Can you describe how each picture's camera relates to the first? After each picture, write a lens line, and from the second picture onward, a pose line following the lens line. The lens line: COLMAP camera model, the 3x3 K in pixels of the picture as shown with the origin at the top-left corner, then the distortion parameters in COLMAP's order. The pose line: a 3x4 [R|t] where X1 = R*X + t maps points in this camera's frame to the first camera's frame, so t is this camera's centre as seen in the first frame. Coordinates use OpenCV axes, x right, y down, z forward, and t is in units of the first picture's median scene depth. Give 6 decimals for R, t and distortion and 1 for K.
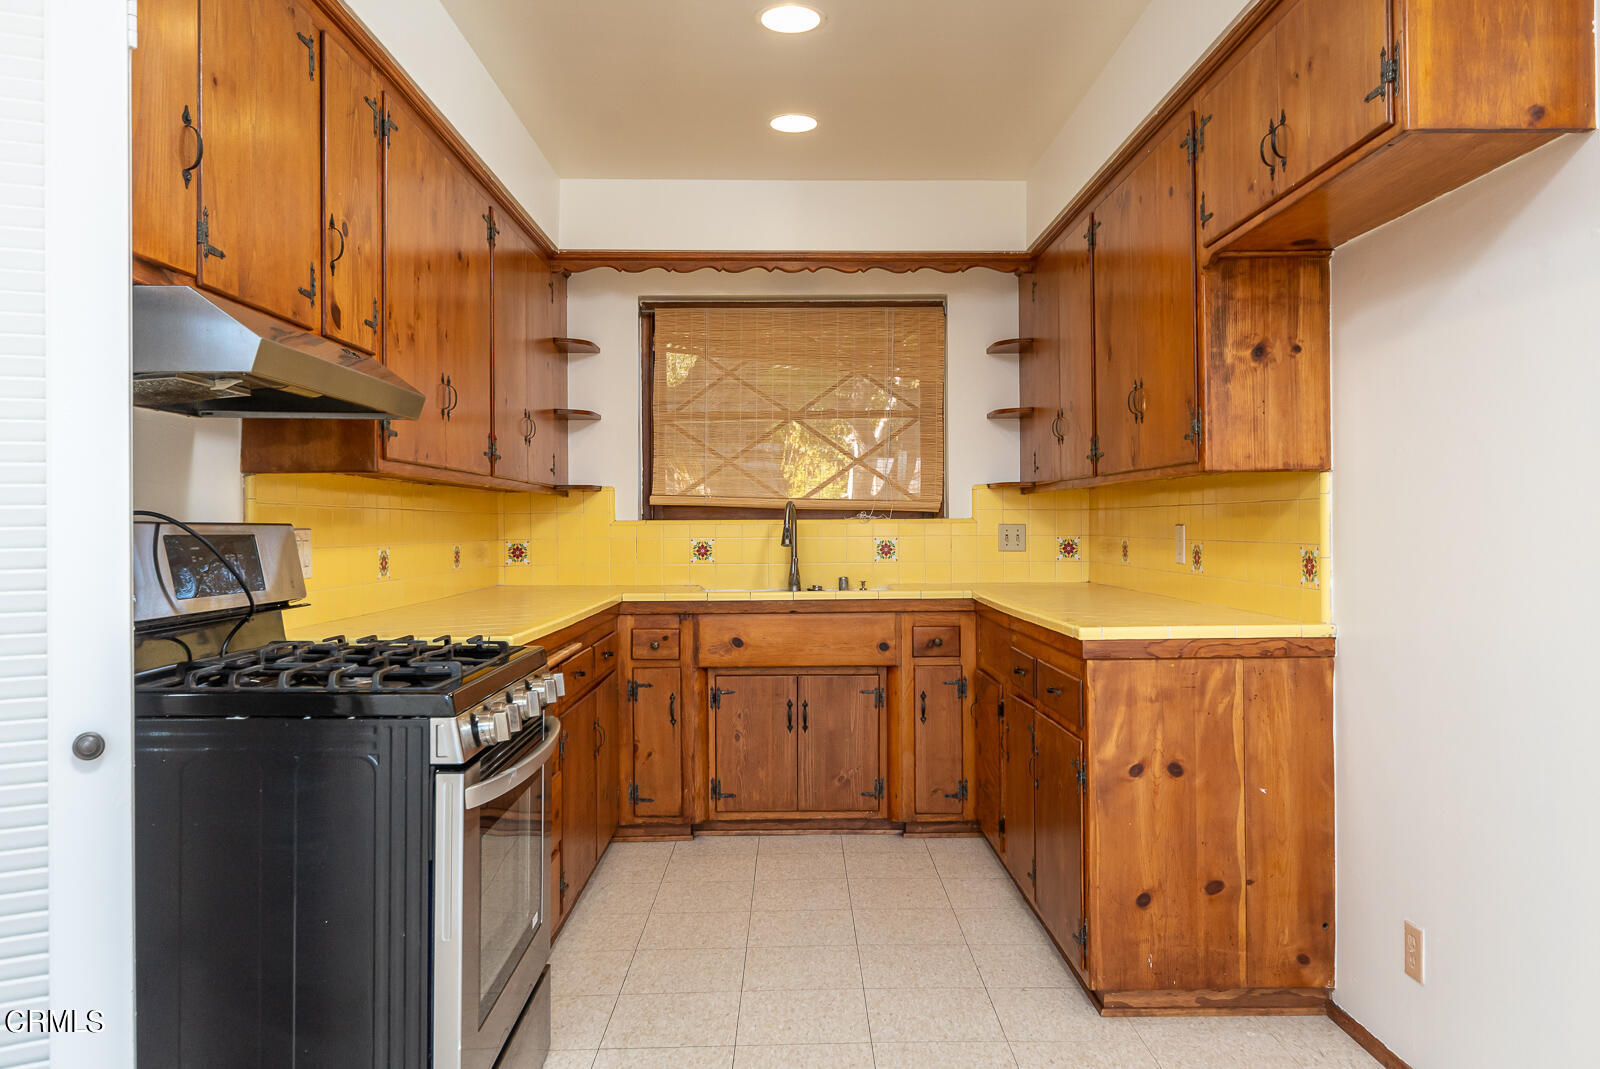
lens RADIAL K [[1192.4, 0, 801.2], [0, 1192.4, 517.4], [0, 0, 1]] dist [0.006229, 0.002486]
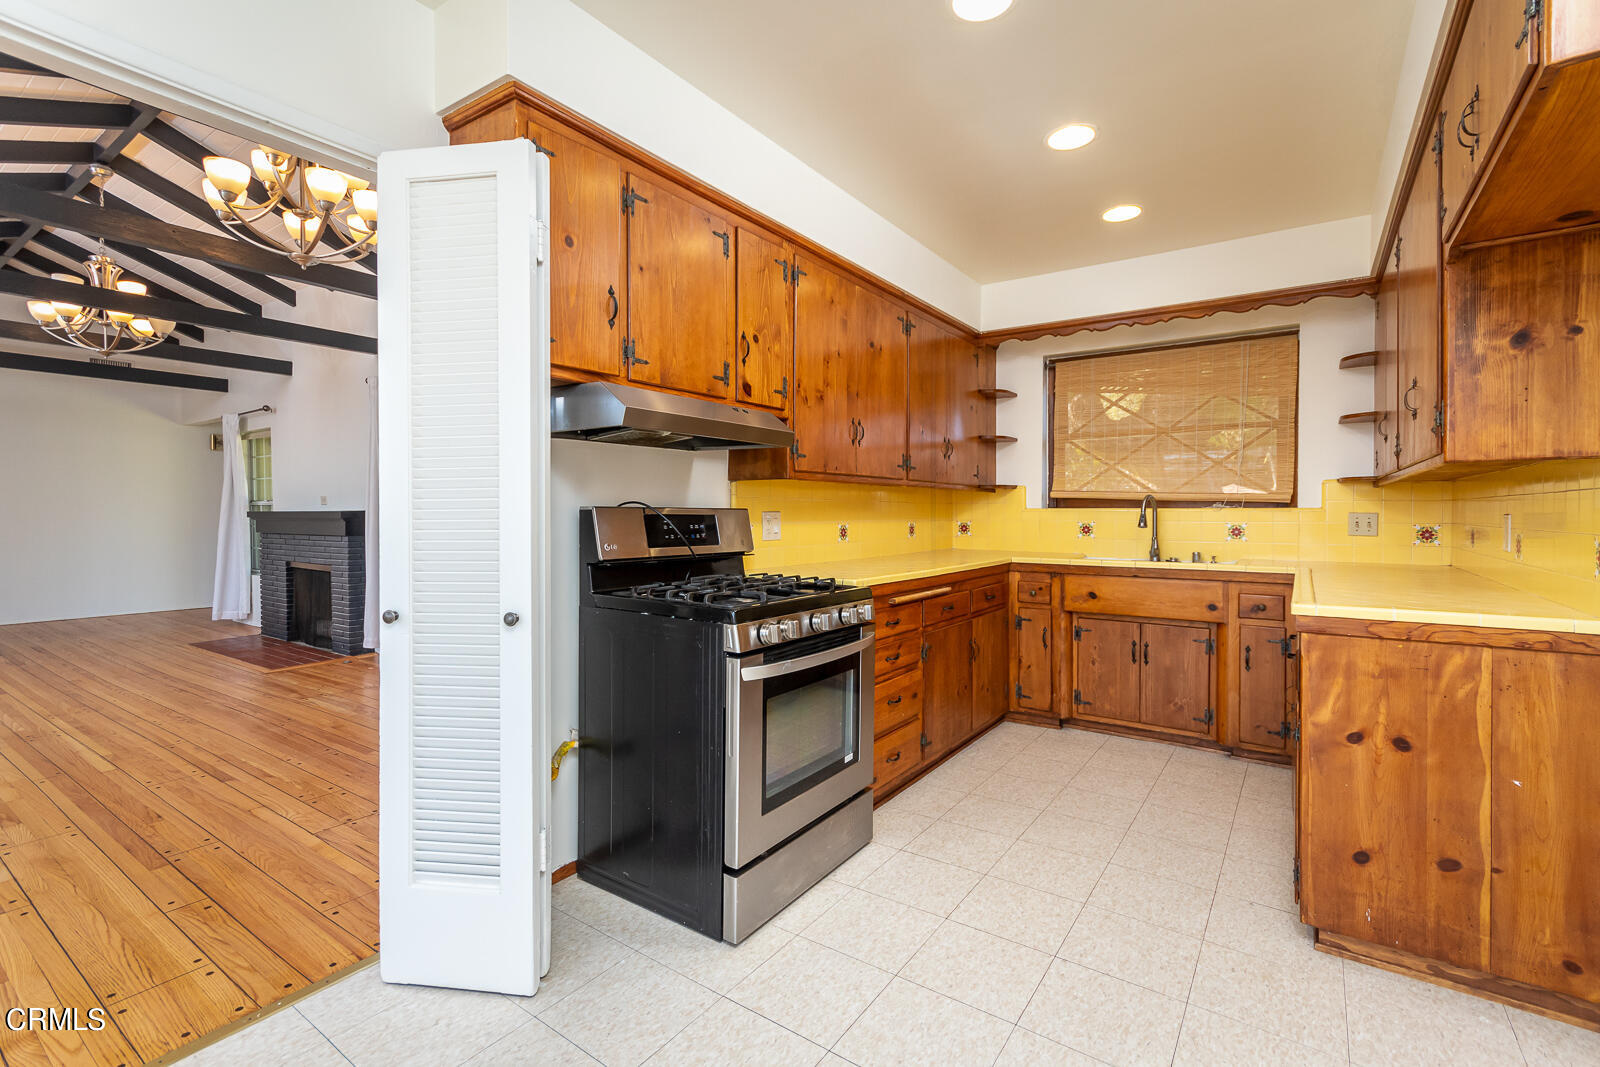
lens RADIAL K [[727.0, 0, 799.1], [0, 727.0, 518.9], [0, 0, 1]] dist [0.007851, -0.000744]
pose [[0.807245, 0.013016, -0.590073, 0.261399], [-0.003097, 0.999836, 0.017819, 0.000858], [0.590209, -0.012557, 0.807153, 0.160474]]
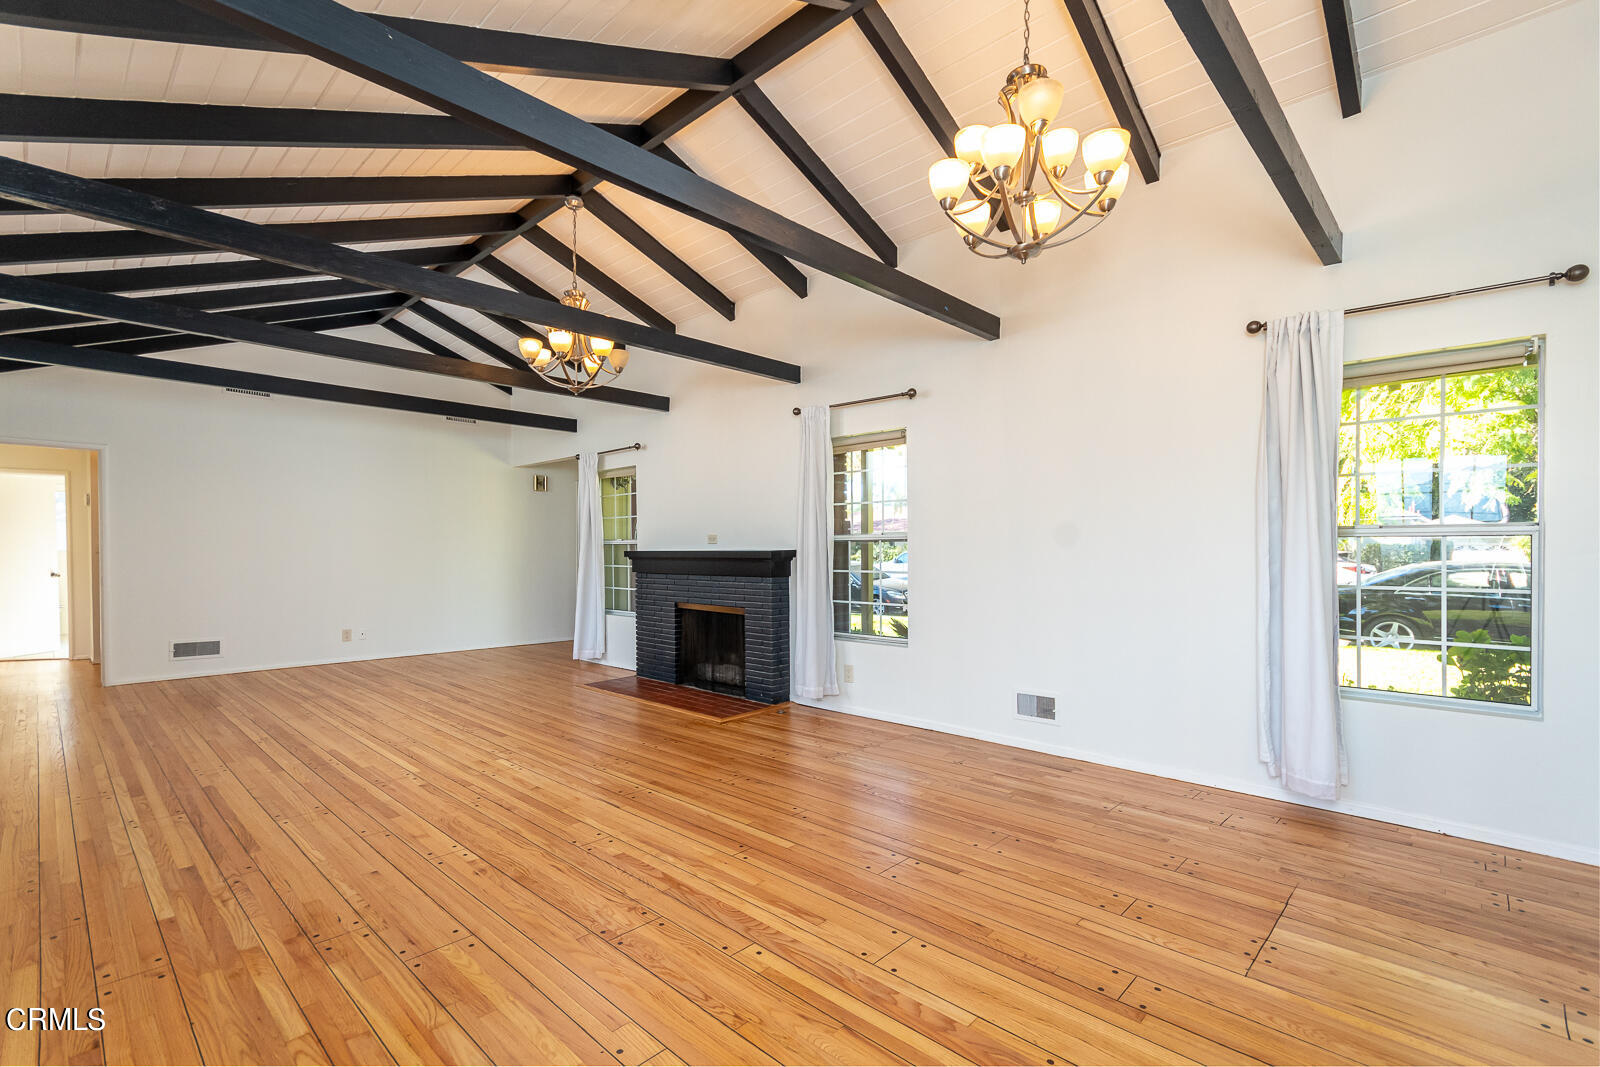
lens RADIAL K [[727.0, 0, 790.1], [0, 727.0, 548.4], [0, 0, 1]] dist [0.007851, -0.000744]
pose [[0.707134, 0.006253, -0.707052, -0.713517], [-0.004675, 0.999980, 0.004169, 0.006531], [0.707064, 0.000357, 0.707149, -0.331888]]
